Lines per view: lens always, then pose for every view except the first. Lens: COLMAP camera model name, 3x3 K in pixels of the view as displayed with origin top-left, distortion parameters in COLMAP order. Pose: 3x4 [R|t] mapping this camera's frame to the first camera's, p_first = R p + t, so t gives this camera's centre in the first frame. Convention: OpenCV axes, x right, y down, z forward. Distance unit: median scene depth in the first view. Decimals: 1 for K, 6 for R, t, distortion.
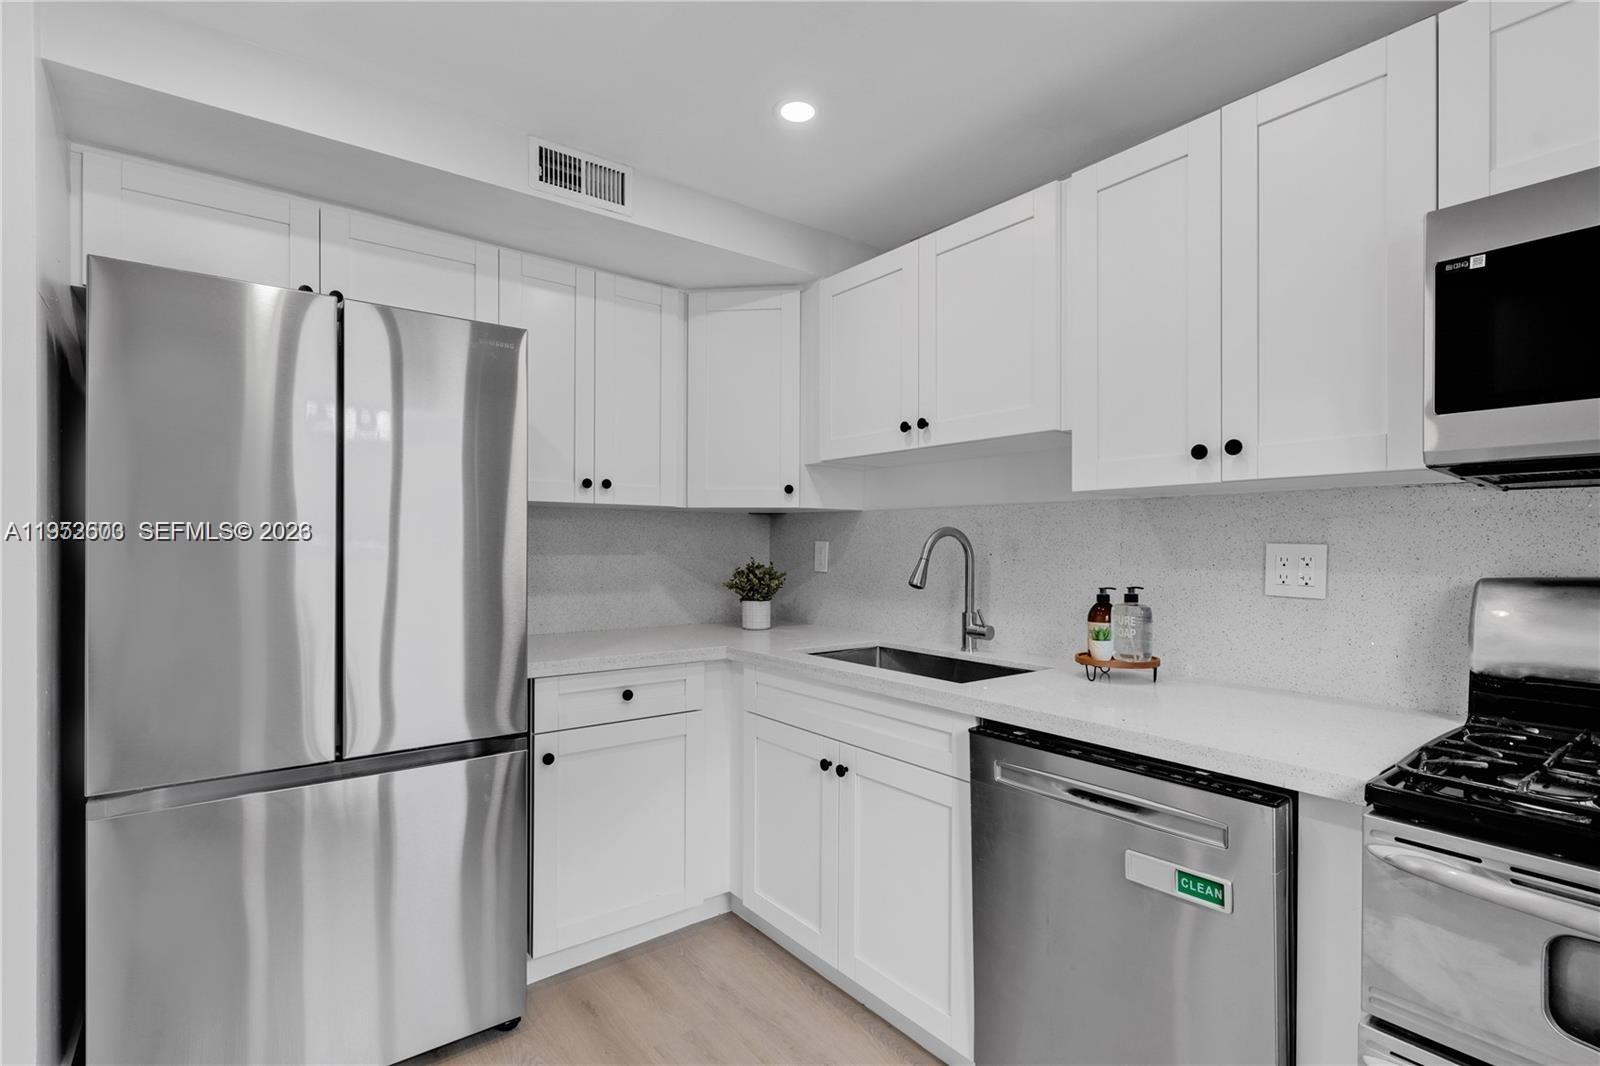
lens RADIAL K [[751.4, 0, 792.1], [0, 751.4, 539.3], [0, 0, 1]] dist [0.003132, 0.000384]
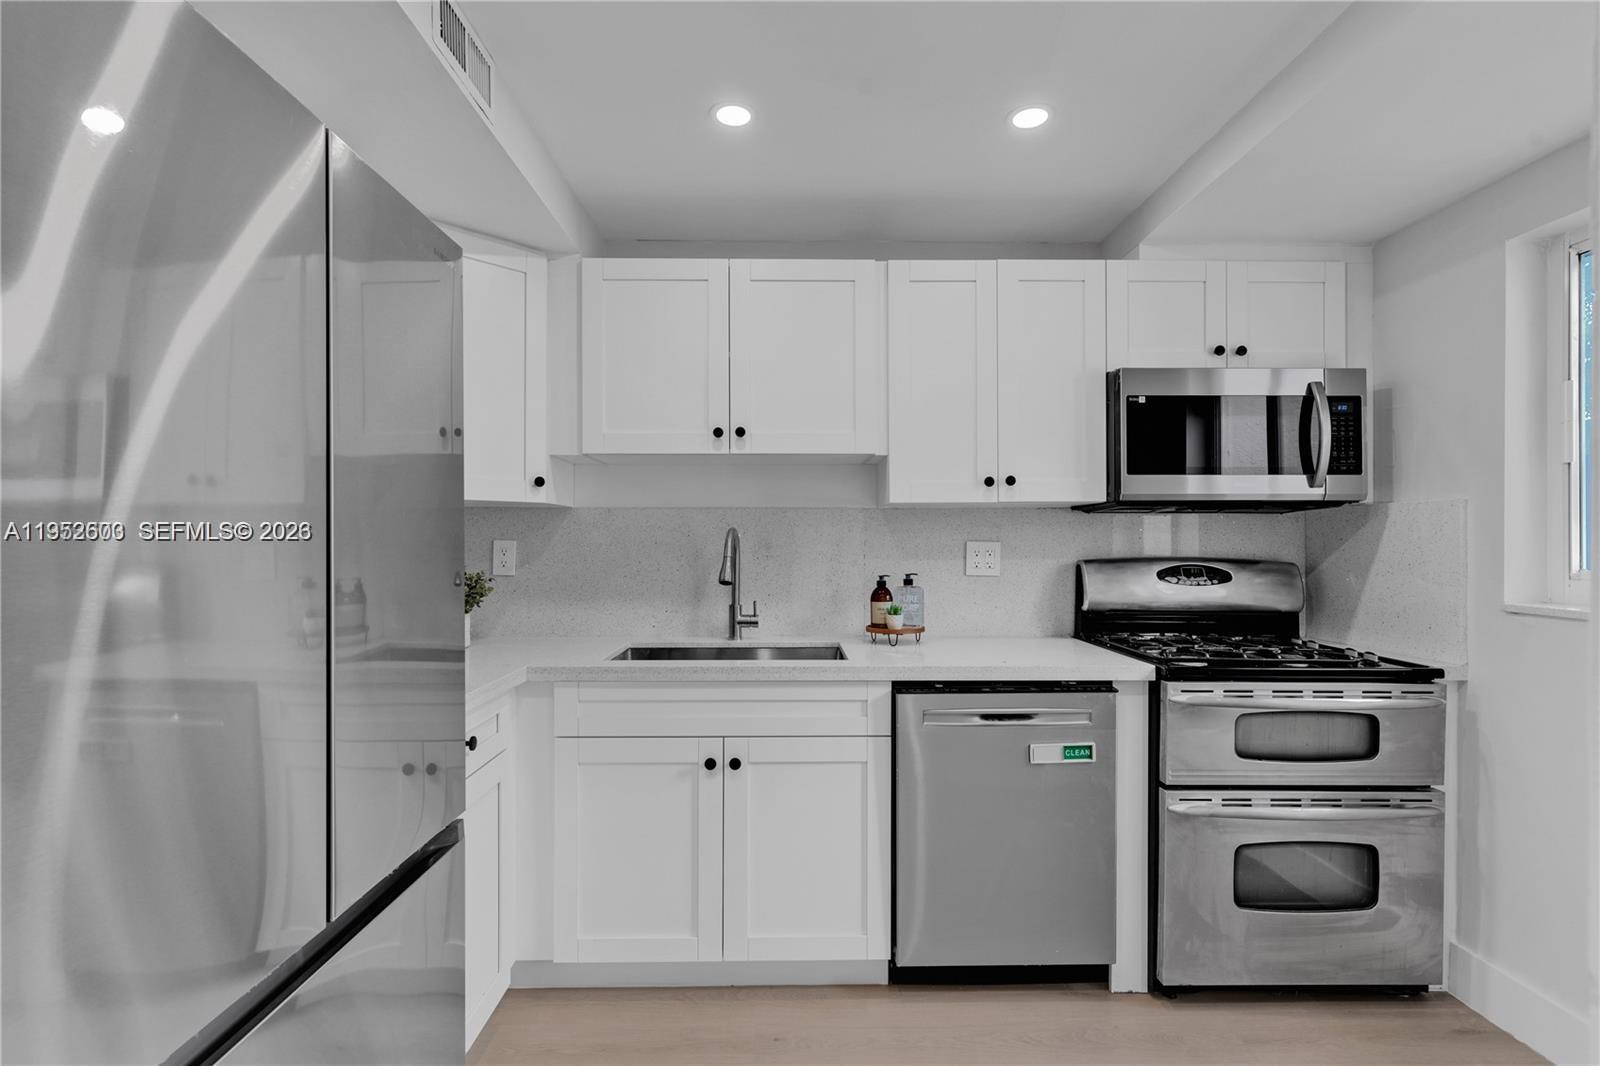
lens RADIAL K [[751.4, 0, 792.0], [0, 751.4, 535.9], [0, 0, 1]] dist [0.003132, 0.000384]
pose [[0.601680, 0.001687, 0.798735, -0.763169], [-0.001797, 0.999998, -0.000759, -0.004237], [-0.798735, -0.000979, 0.601682, 0.341968]]
